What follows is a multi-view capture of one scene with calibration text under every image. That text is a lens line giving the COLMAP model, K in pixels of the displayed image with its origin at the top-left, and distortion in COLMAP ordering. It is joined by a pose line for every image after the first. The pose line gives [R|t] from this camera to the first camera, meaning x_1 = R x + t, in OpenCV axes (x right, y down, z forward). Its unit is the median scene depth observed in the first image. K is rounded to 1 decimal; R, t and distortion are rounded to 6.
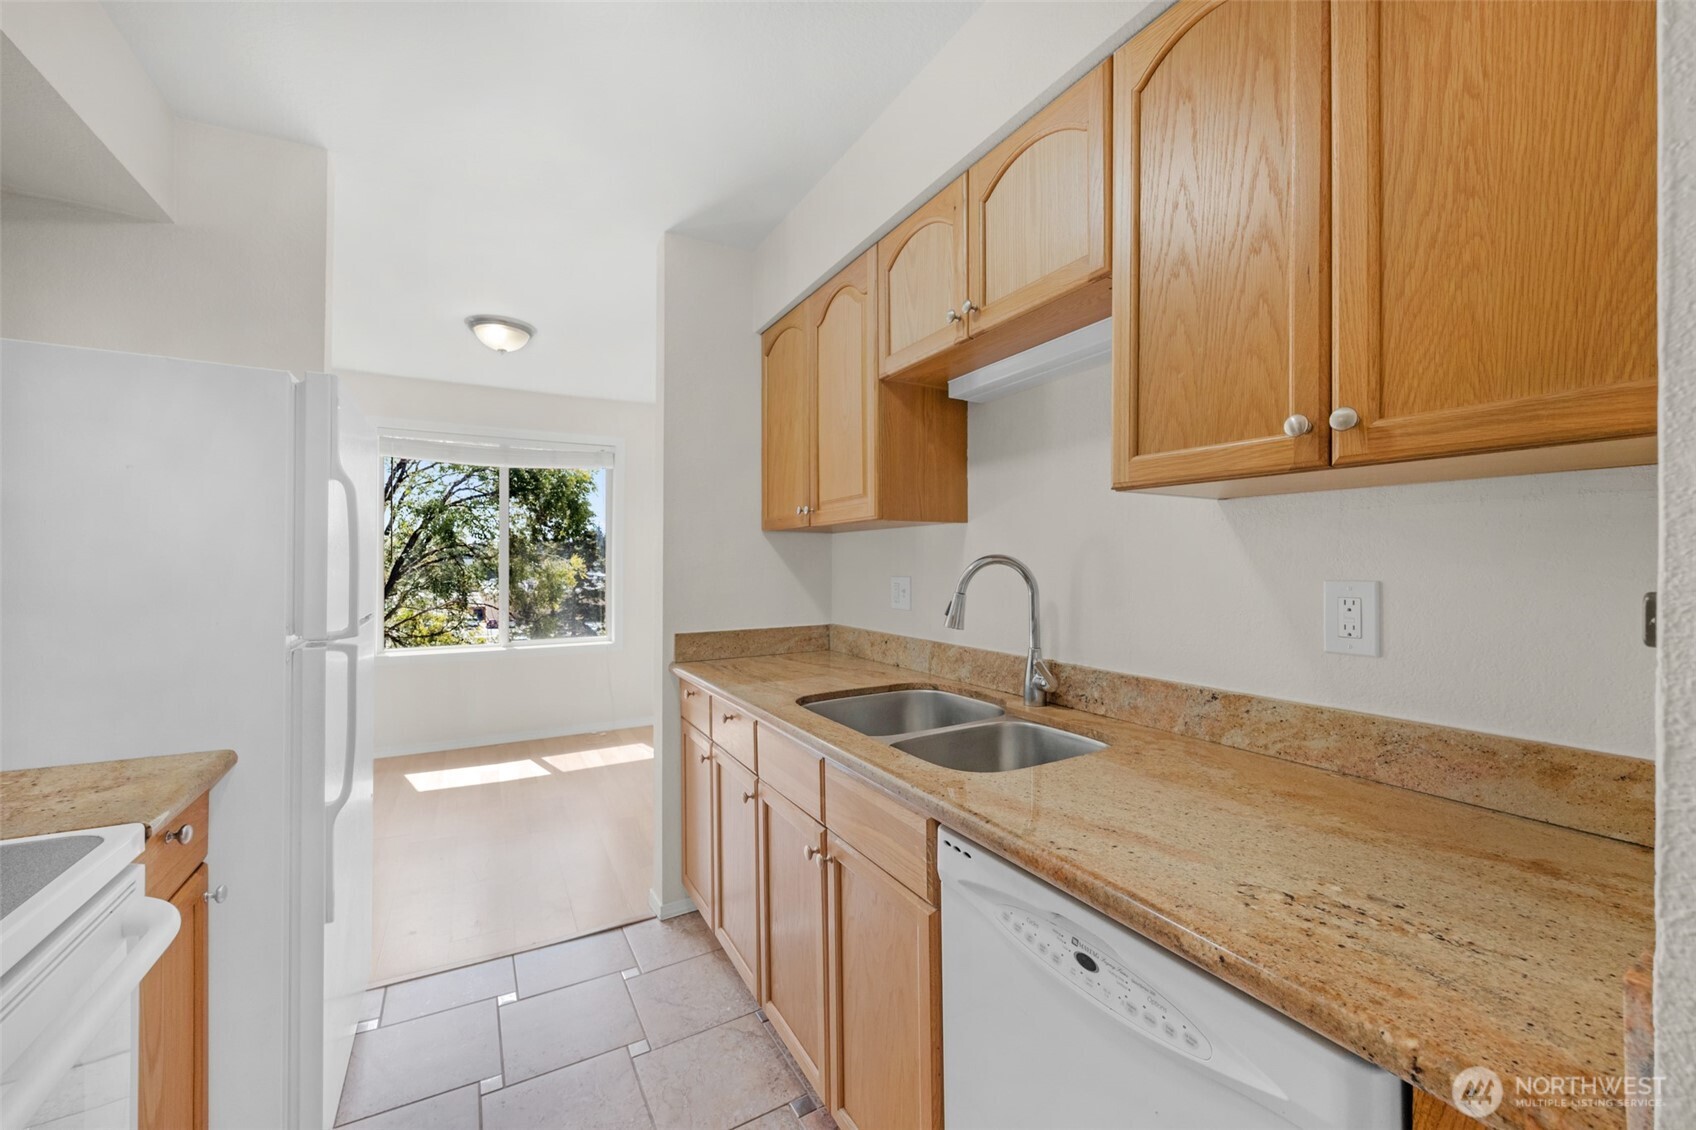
lens RADIAL K [[668.7, 0, 866.5], [0, 668.7, 565.1], [0, 0, 1]] dist [-0.000022, 0.000034]
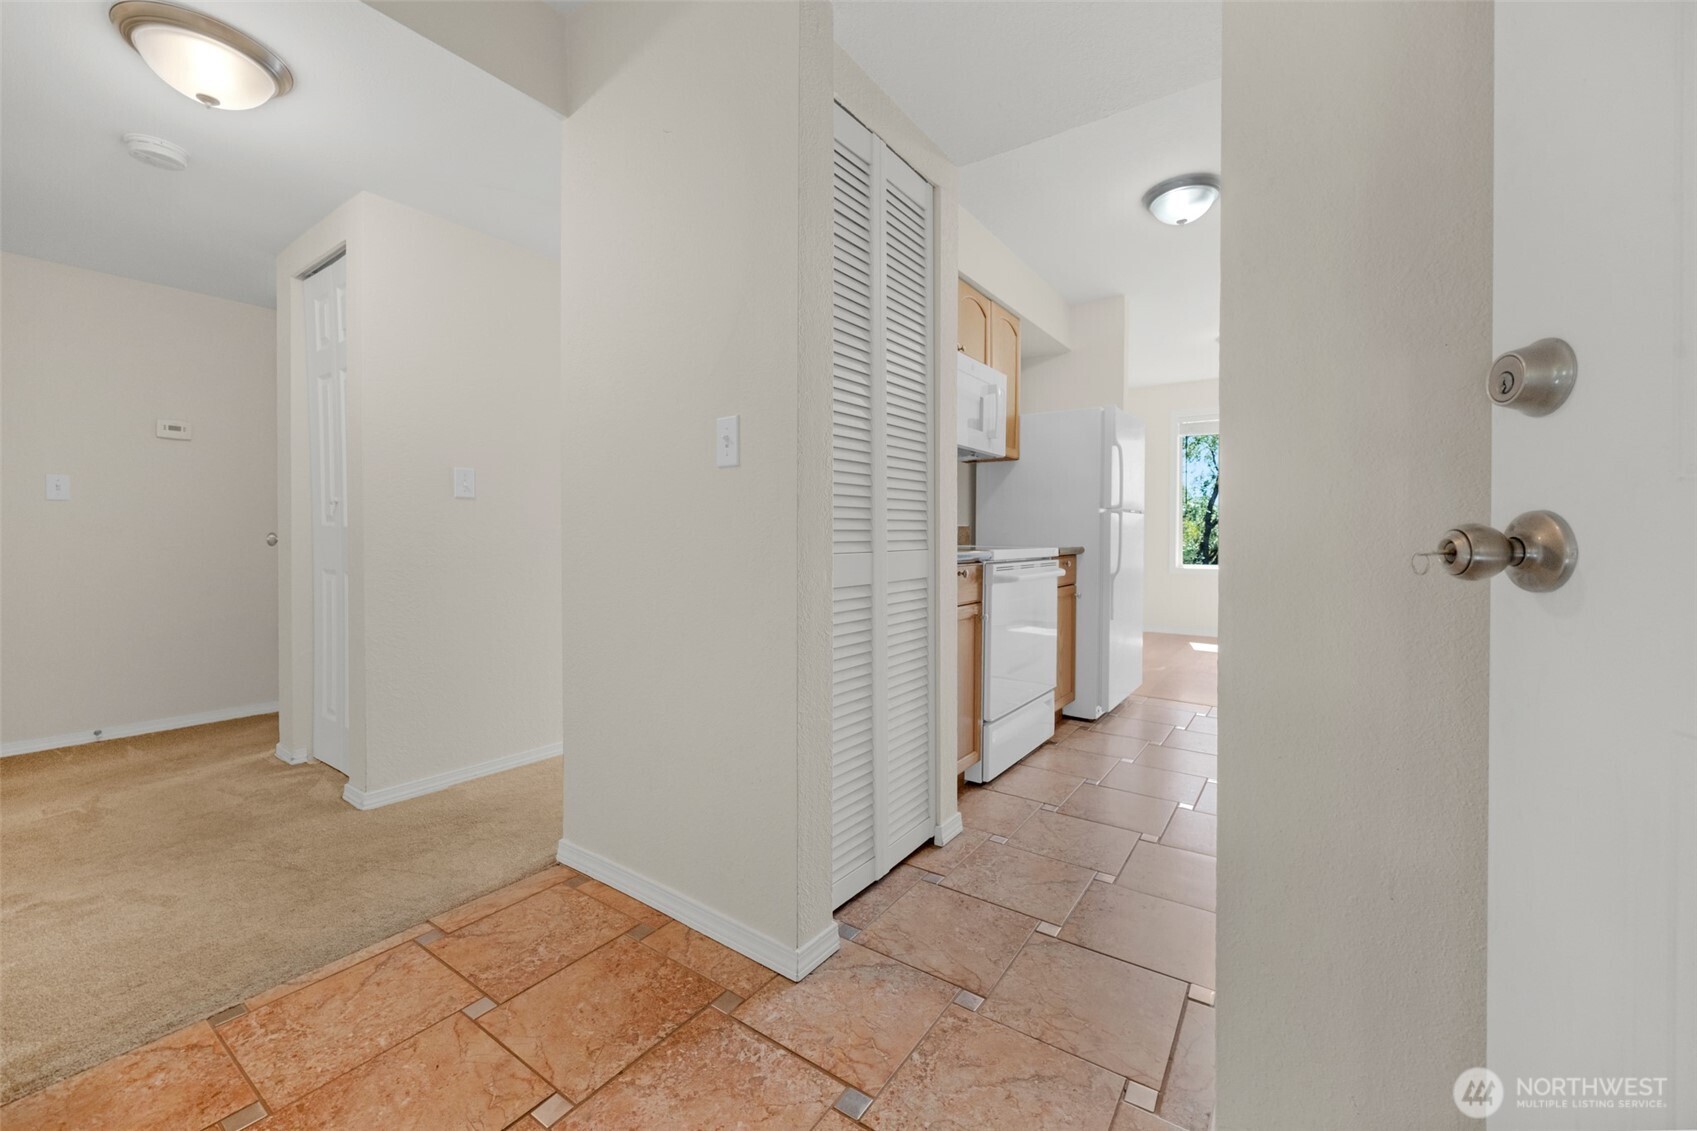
lens RADIAL K [[669.1, 0, 867.1], [0, 669.1, 565.6], [0, 0, 1]] dist [-0.000022, 0.000034]
pose [[0.420228, 0.030095, -0.906919, 0.116828], [0.002105, 0.999415, 0.034140, 0.024872], [0.907416, -0.016256, 0.419919, -0.095589]]
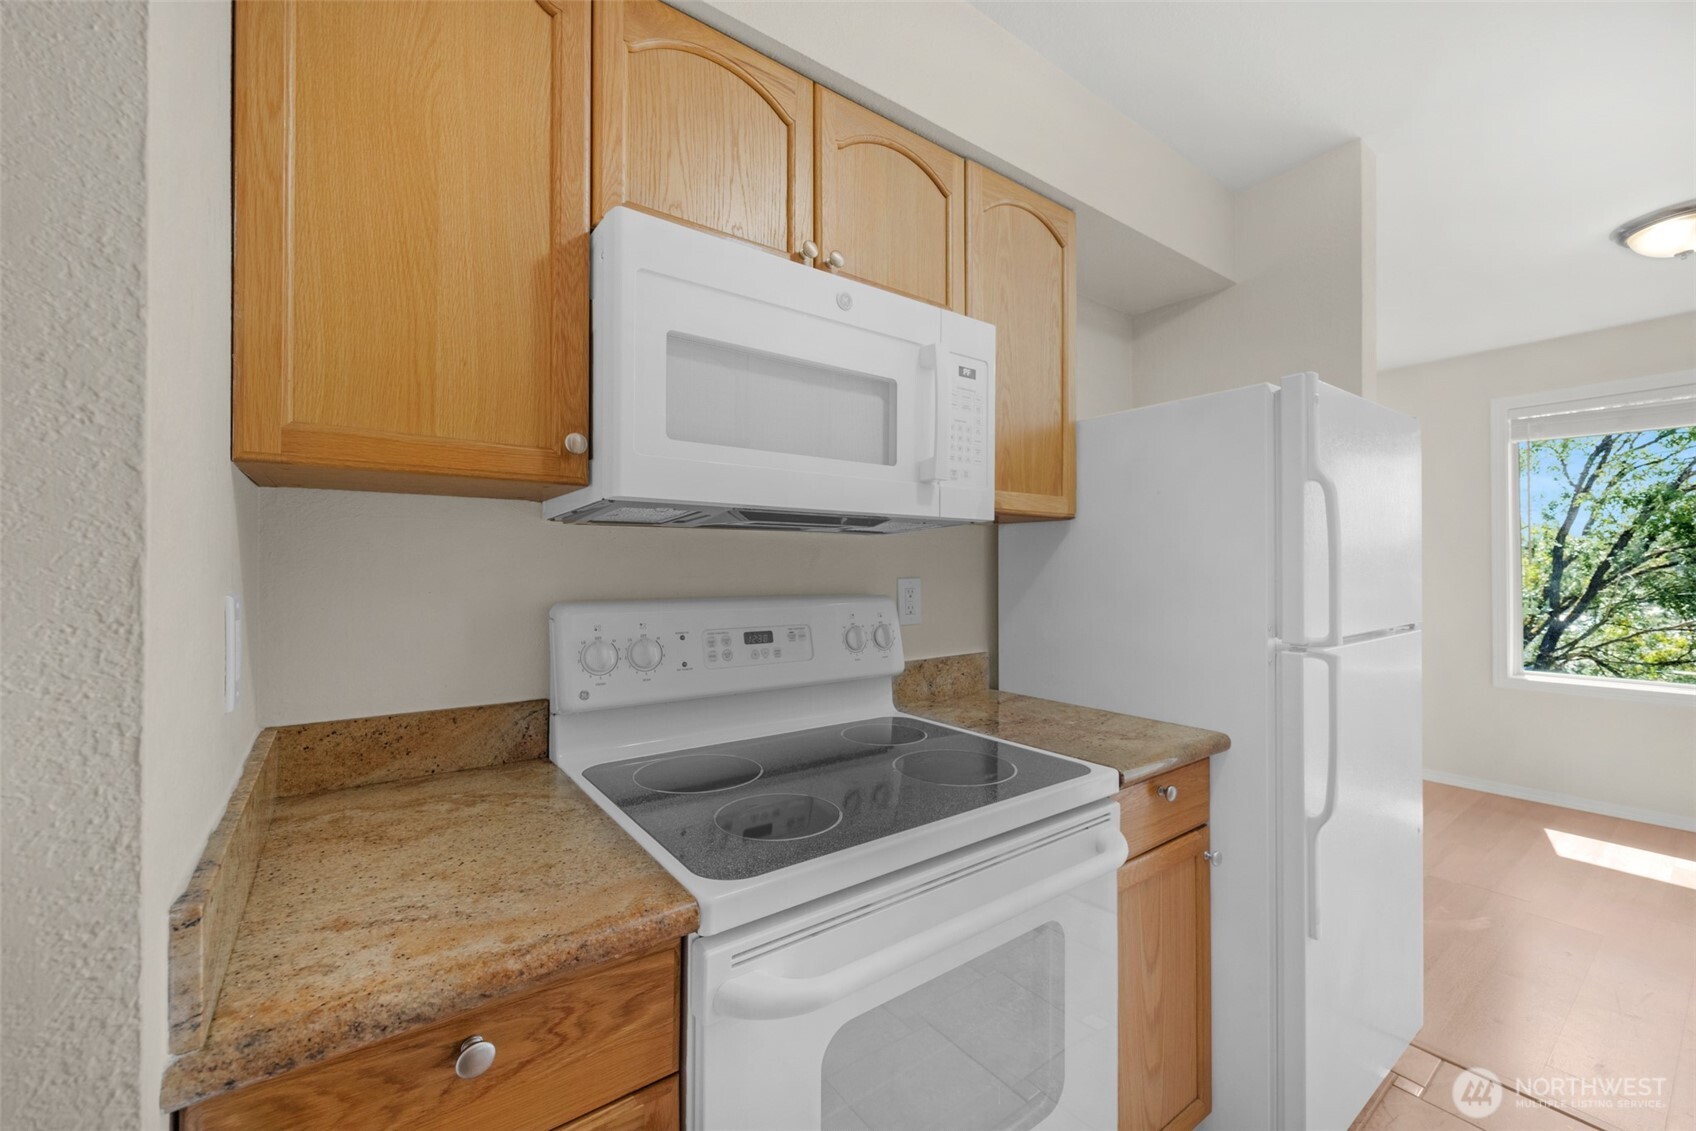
lens RADIAL K [[668.7, 0, 866.5], [0, 668.7, 565.6], [0, 0, 1]] dist [-0.000022, 0.000034]
pose [[0.108085, -0.009659, -0.994095, 0.009841], [0.000359, 0.999953, -0.009677, 0.000471], [0.994142, 0.000689, 0.108083, 0.026989]]
